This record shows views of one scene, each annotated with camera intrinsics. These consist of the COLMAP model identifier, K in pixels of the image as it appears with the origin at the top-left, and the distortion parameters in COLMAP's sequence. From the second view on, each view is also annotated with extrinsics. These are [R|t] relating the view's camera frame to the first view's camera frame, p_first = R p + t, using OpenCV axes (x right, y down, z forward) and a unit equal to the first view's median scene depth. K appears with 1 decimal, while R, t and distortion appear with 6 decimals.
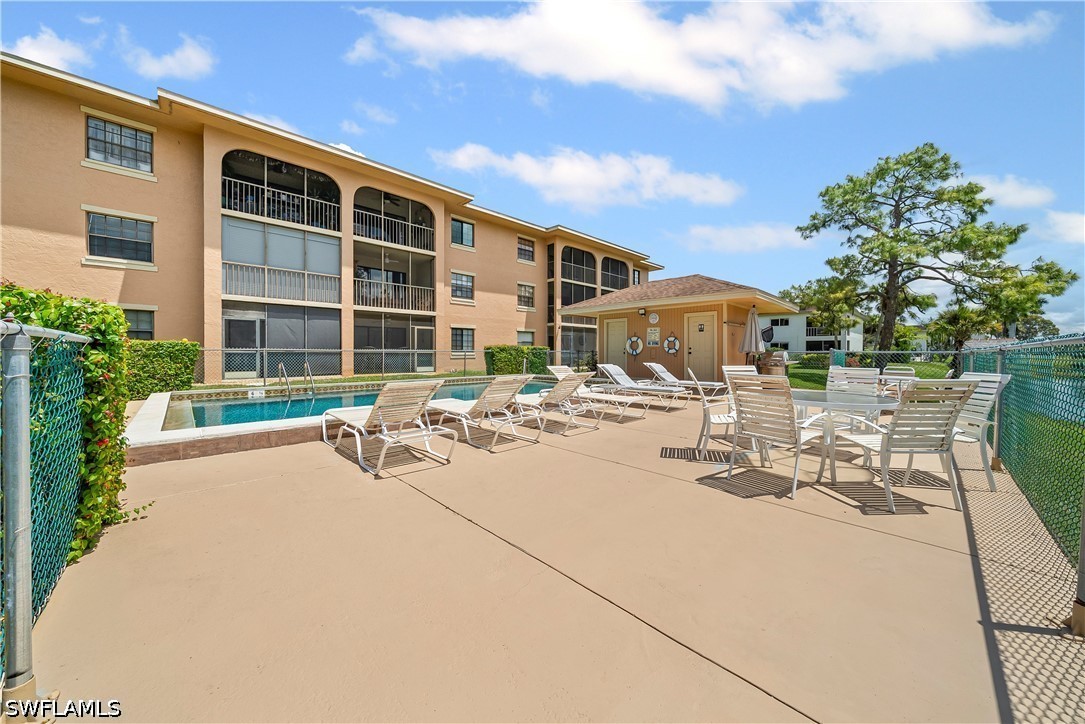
lens RADIAL K [[374.4, 0, 542.5], [0, 374.4, 362.0], [0, 0, 1]] dist [-0.000825, 0.000055]
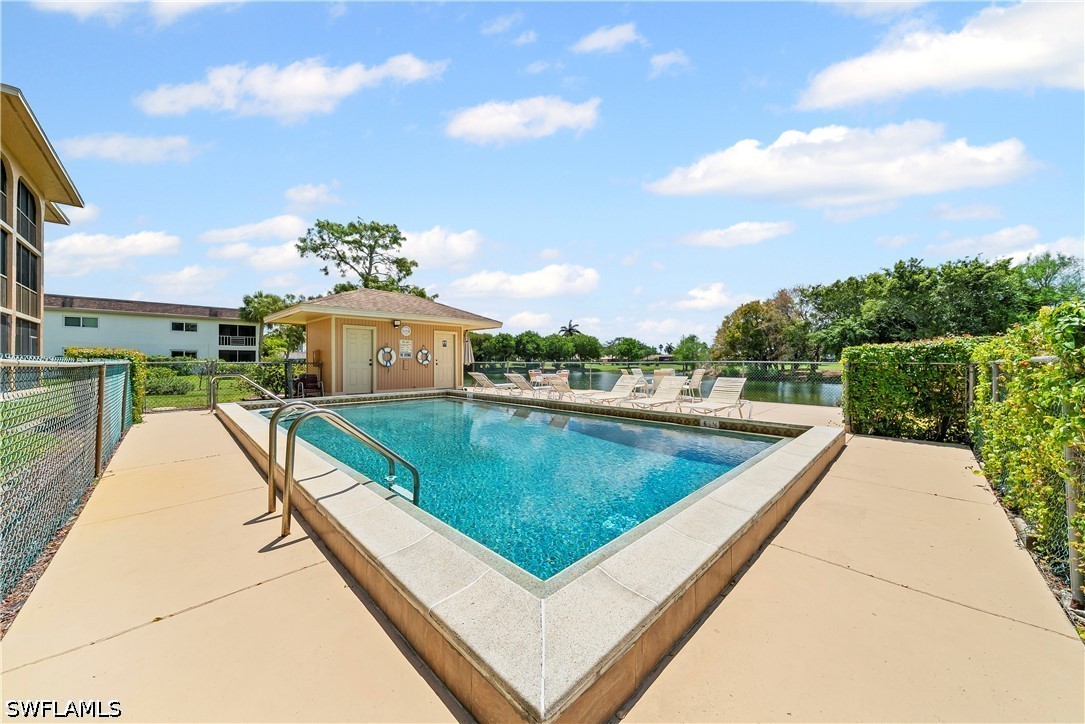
lens RADIAL K [[374.7, 0, 542.5], [0, 374.7, 362.0], [0, 0, 1]] dist [-0.000548, 0.000001]
pose [[-0.007350, -0.002152, 0.999971, -0.459948], [0.025897, 0.999662, 0.002342, -0.014428], [-0.999638, 0.025914, -0.007291, 0.393983]]
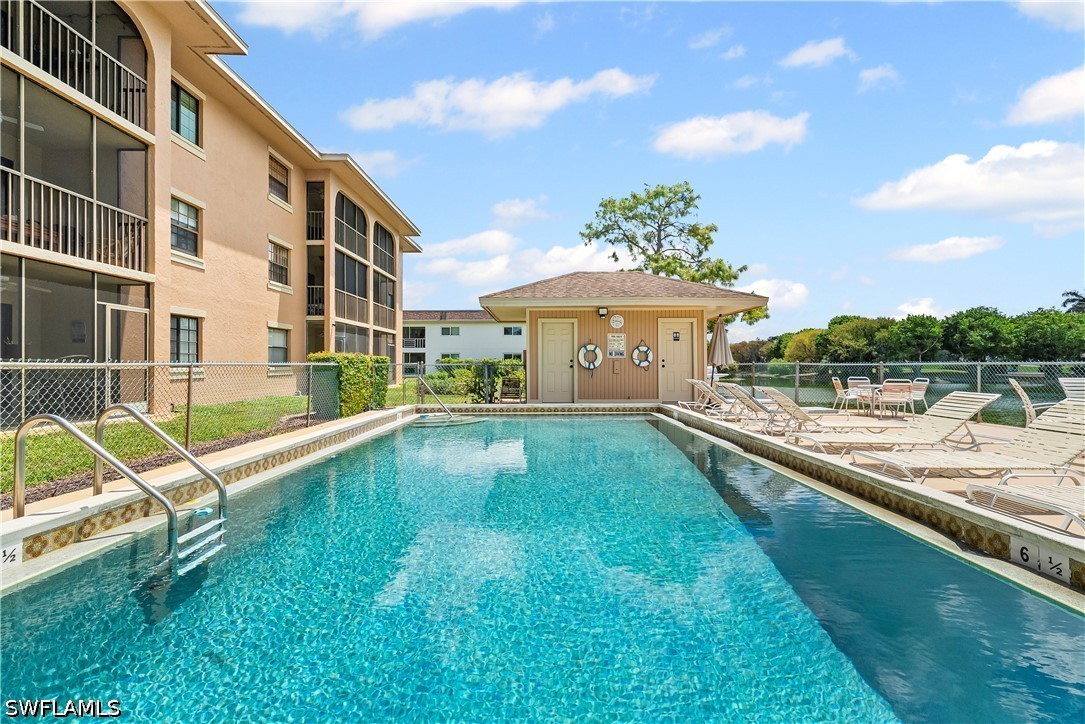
lens RADIAL K [[491.9, 0, 542.5], [0, 491.9, 362.0], [0, 0, 1]] dist [0.002728, -0.000007]
pose [[0.699724, -0.000556, 0.714413, -0.328490], [0.022456, 0.999523, -0.021217, -0.009528], [-0.714061, 0.030889, 0.699402, 0.253392]]
